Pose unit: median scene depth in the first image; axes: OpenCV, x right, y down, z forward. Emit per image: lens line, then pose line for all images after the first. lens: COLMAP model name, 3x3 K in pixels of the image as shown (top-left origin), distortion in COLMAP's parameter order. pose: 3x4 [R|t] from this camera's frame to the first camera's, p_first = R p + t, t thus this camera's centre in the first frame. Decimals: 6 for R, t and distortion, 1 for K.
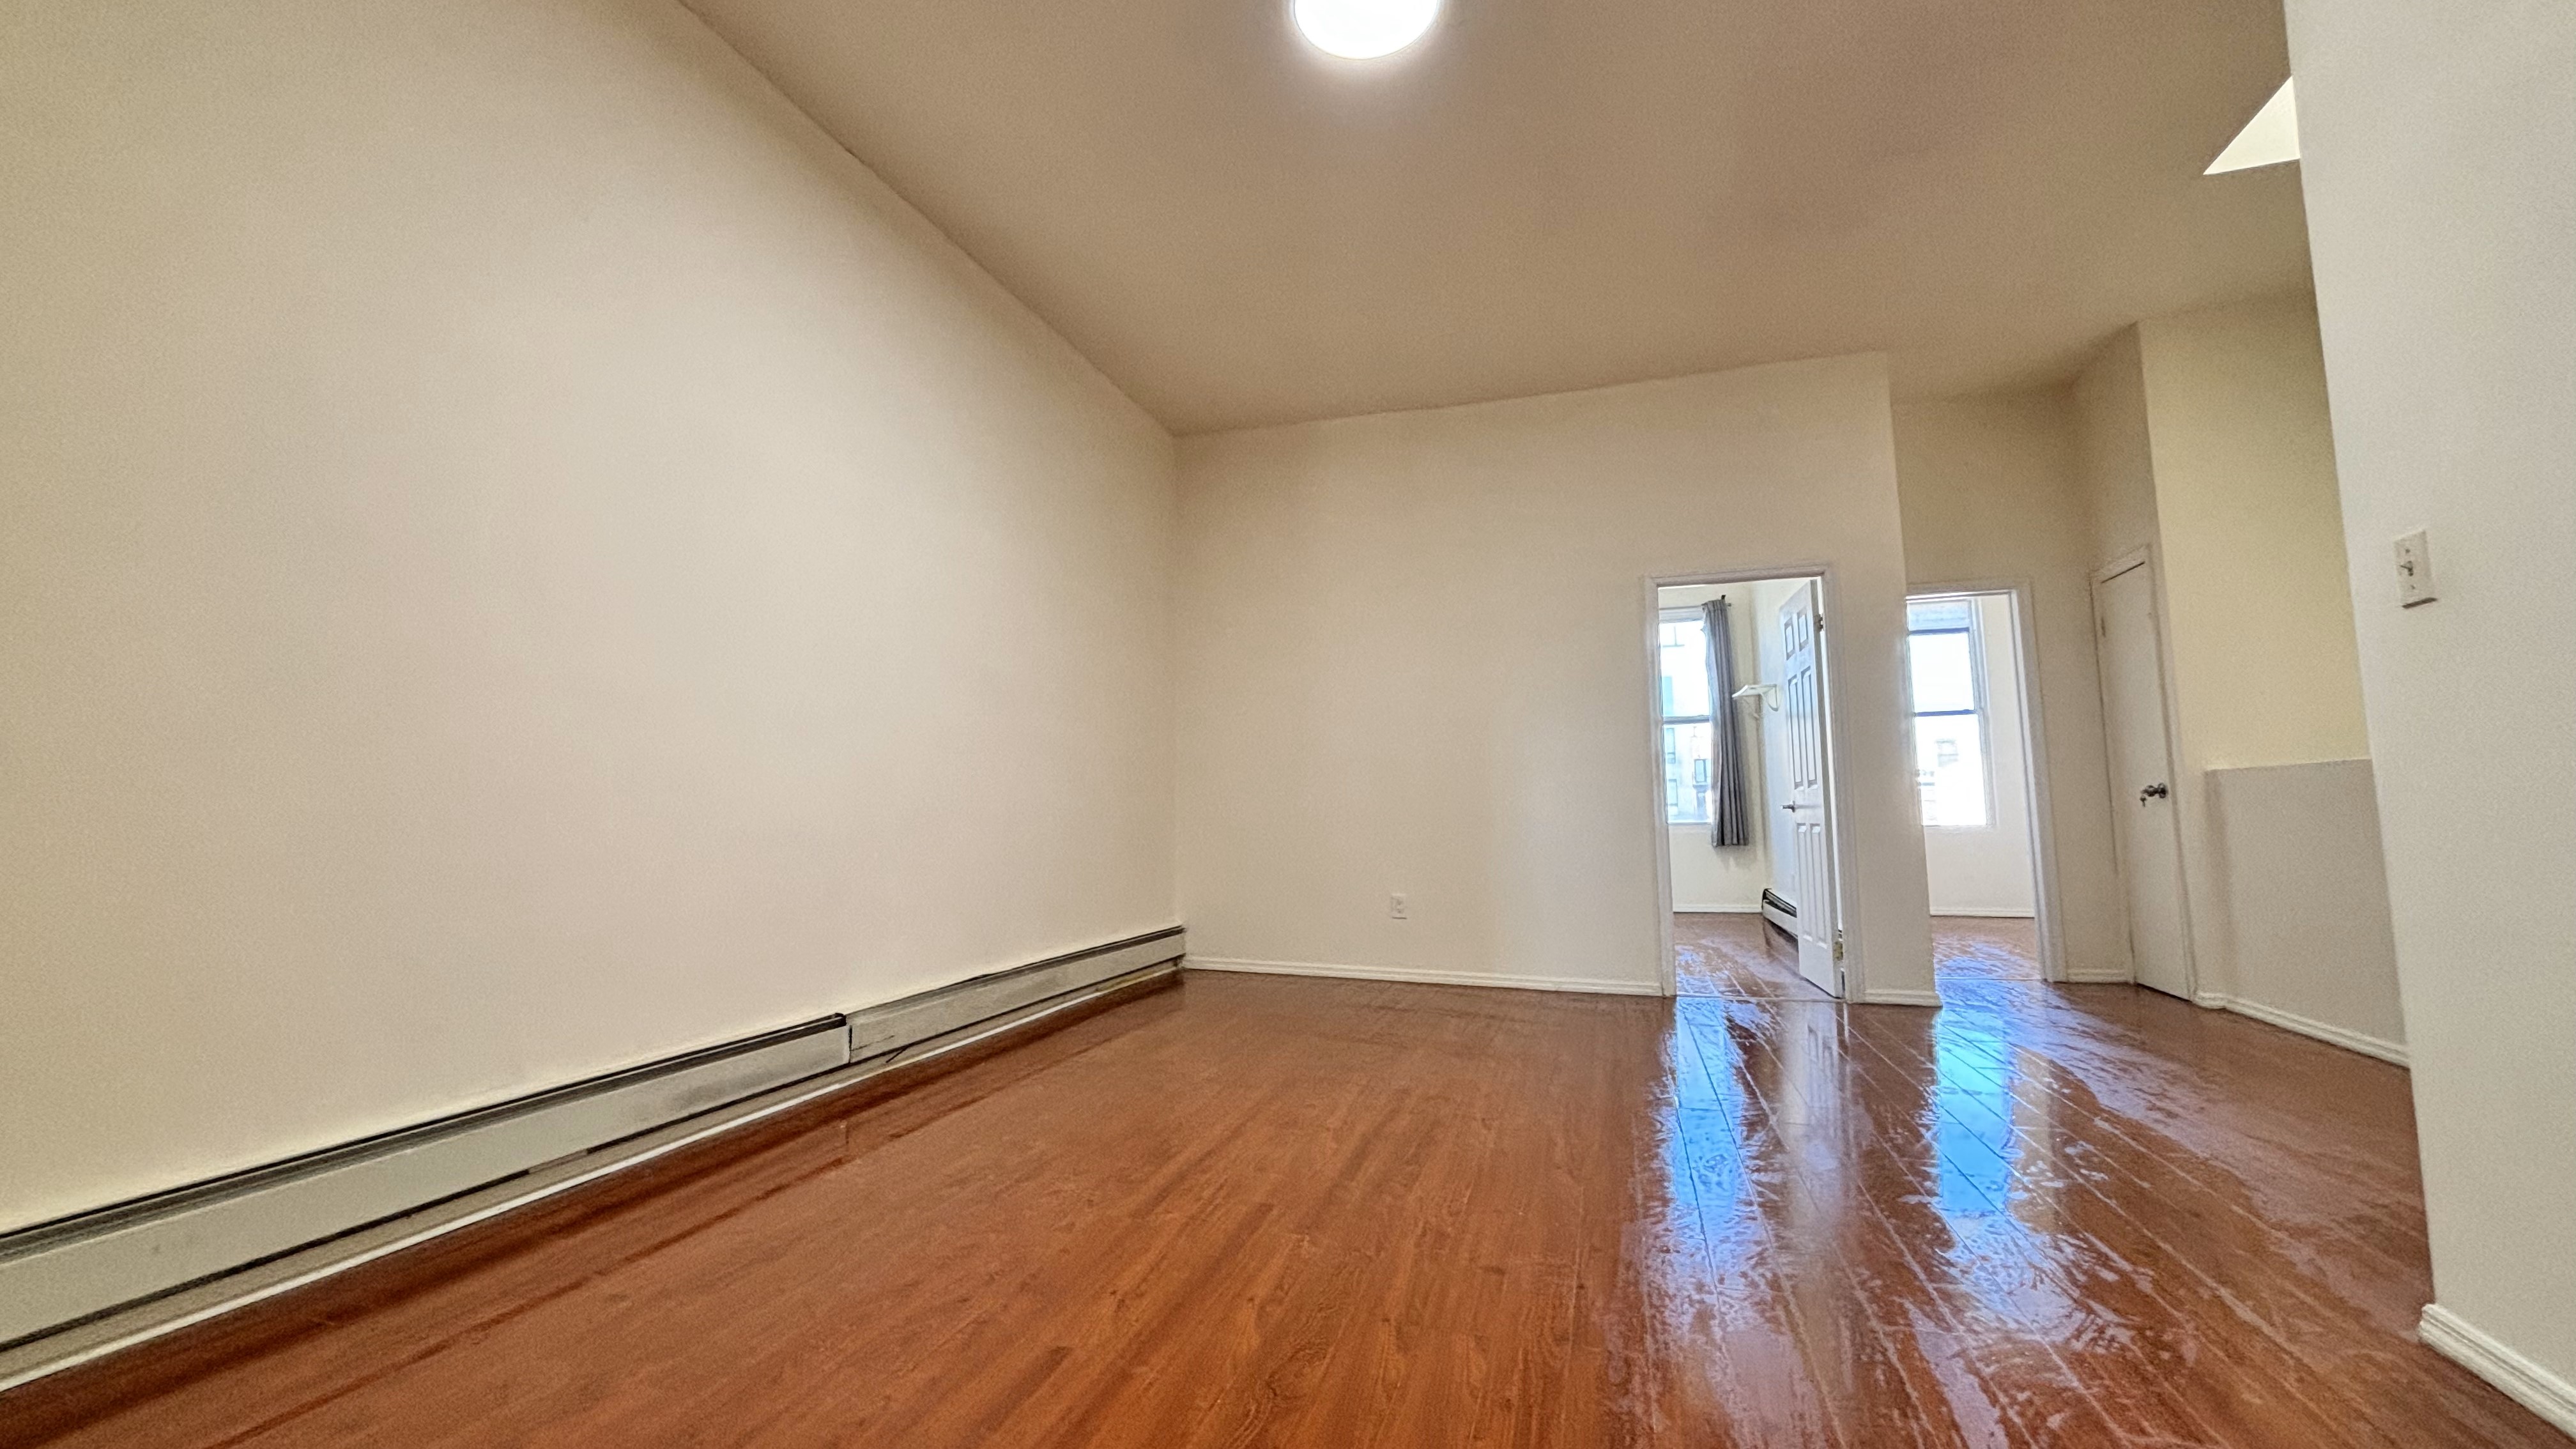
lens RADIAL K [[1031.0, 0, 1266.4], [0, 1031.0, 718.1], [0, 0, 1]] dist [0.000039, -0.000042]
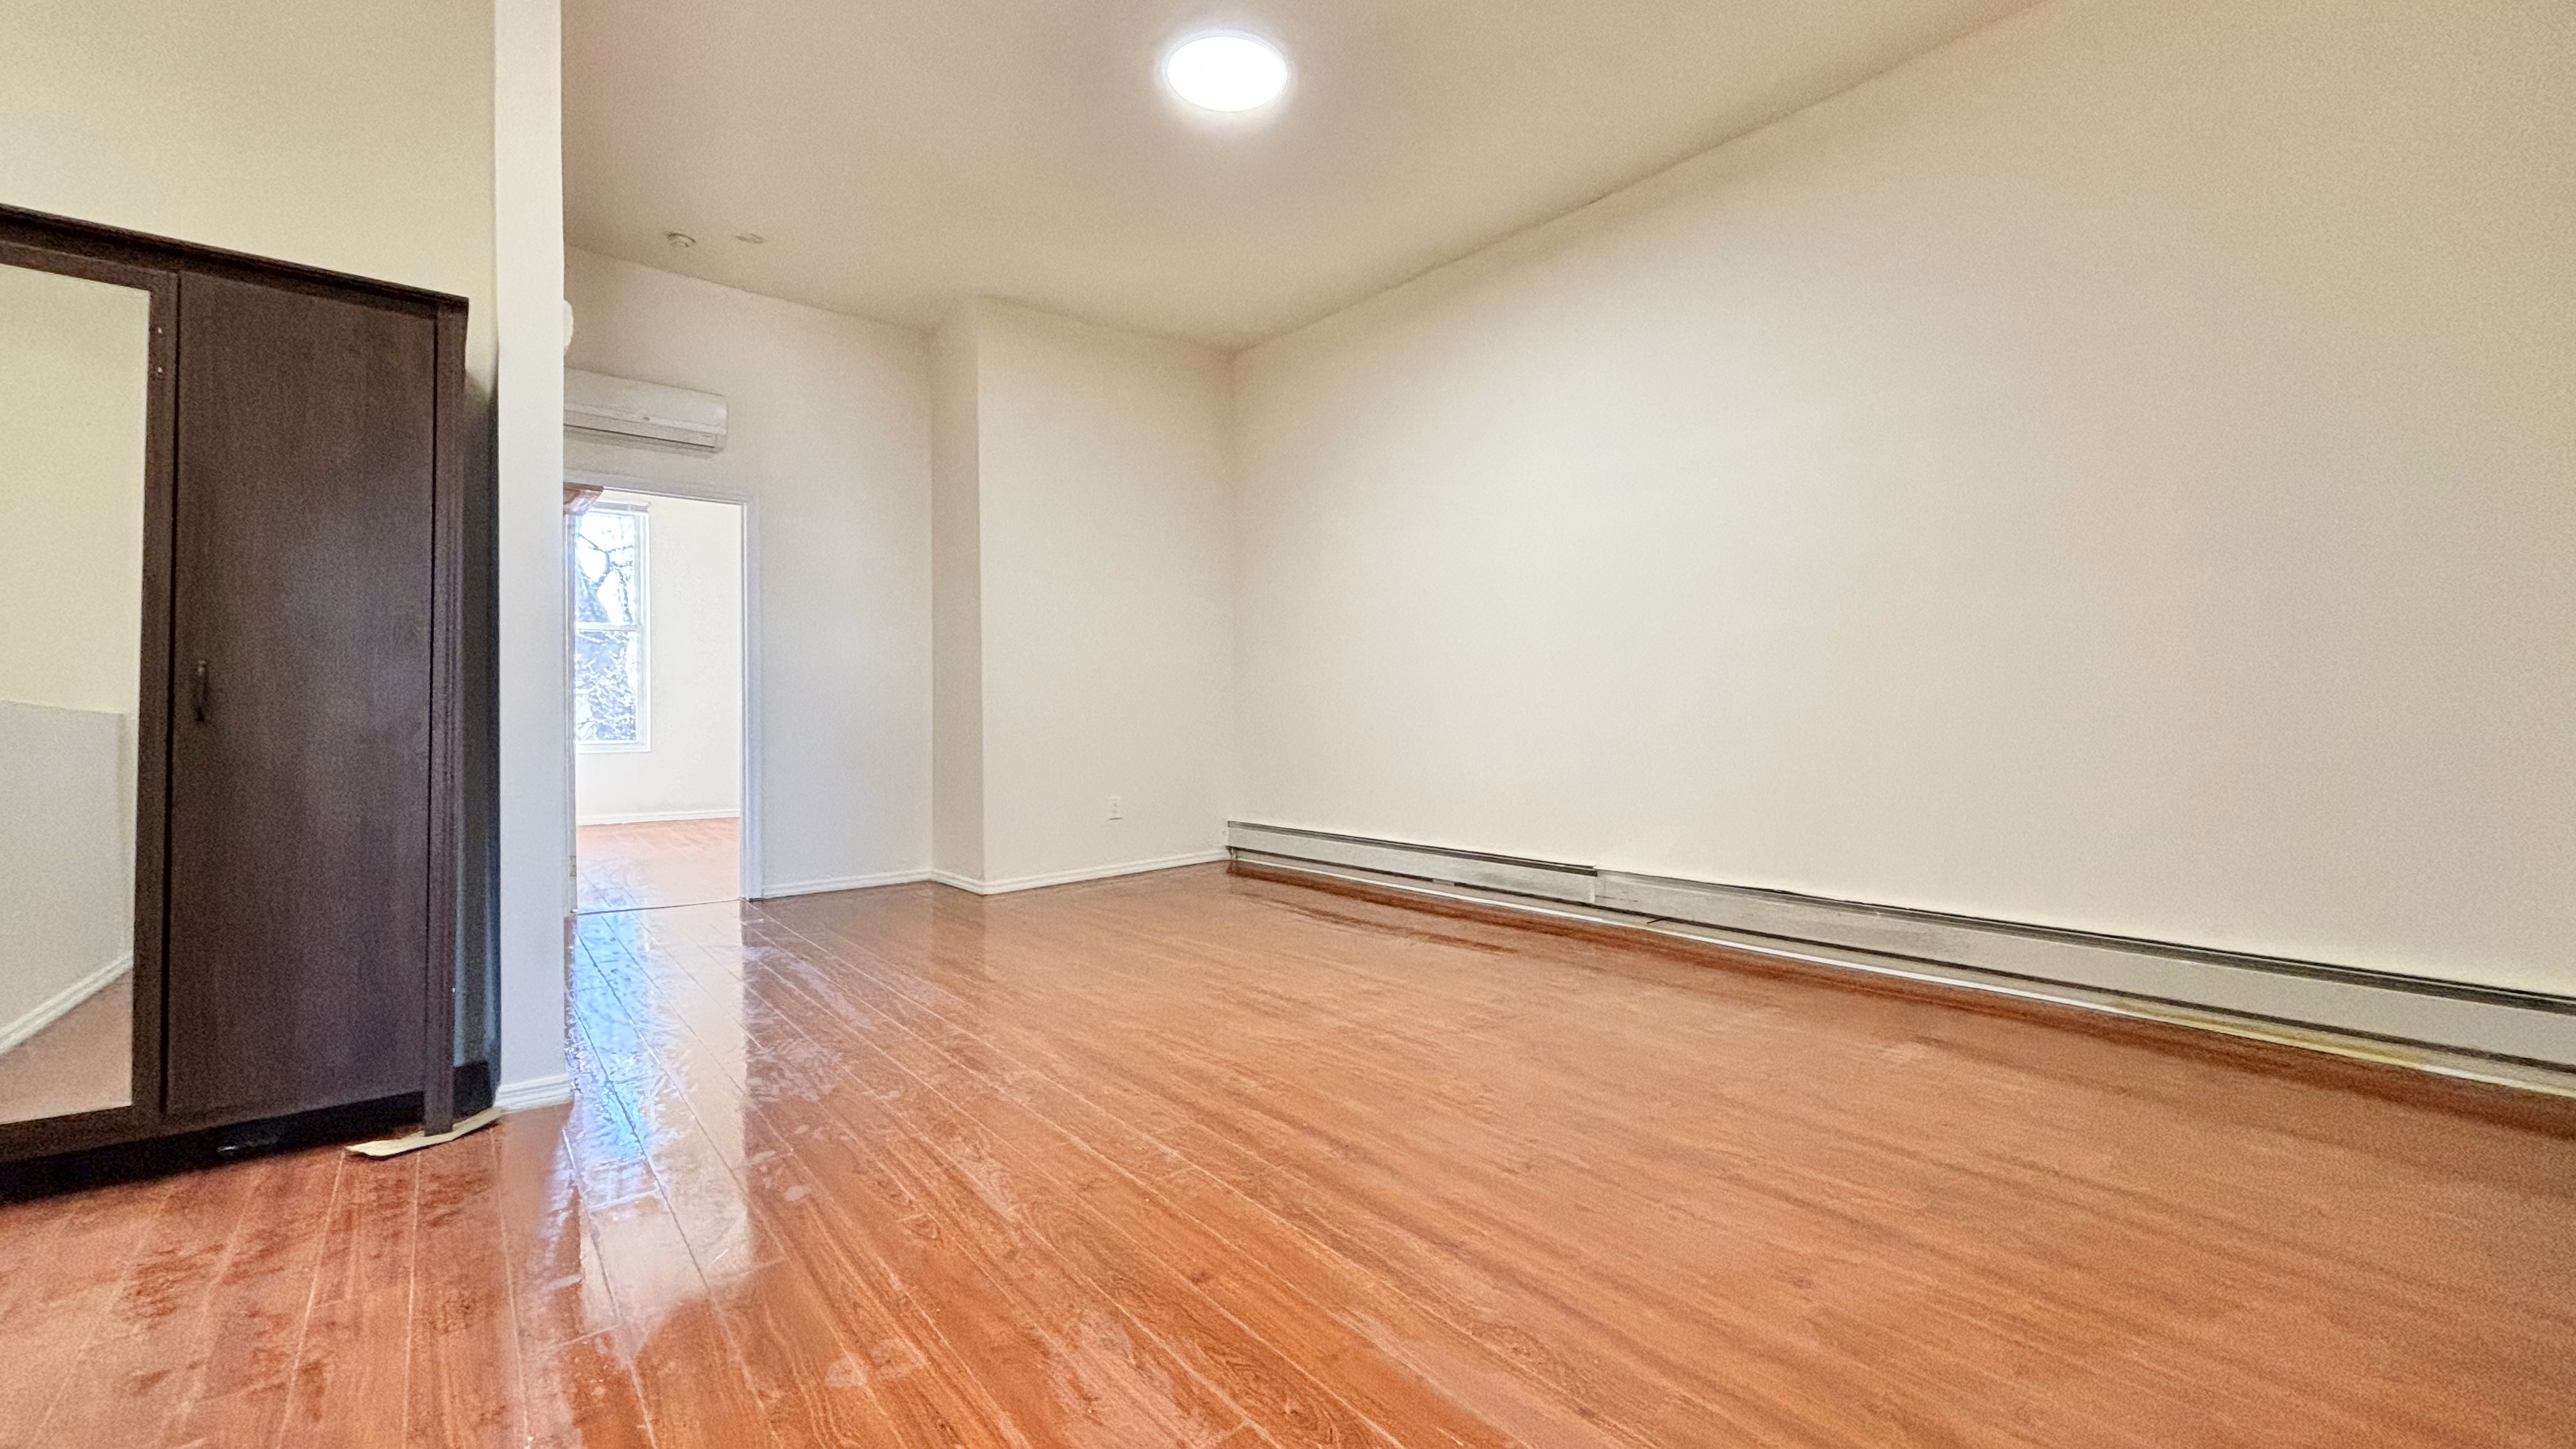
lens RADIAL K [[1031.0, 0, 1266.4], [0, 1031.0, 718.1], [0, 0, 1]] dist [0.000039, -0.000042]
pose [[-0.533378, 0.011669, -0.845797, 0.940841], [0.080391, 0.996078, -0.036954, 0.106886], [0.842048, -0.087705, -0.532224, 1.356601]]
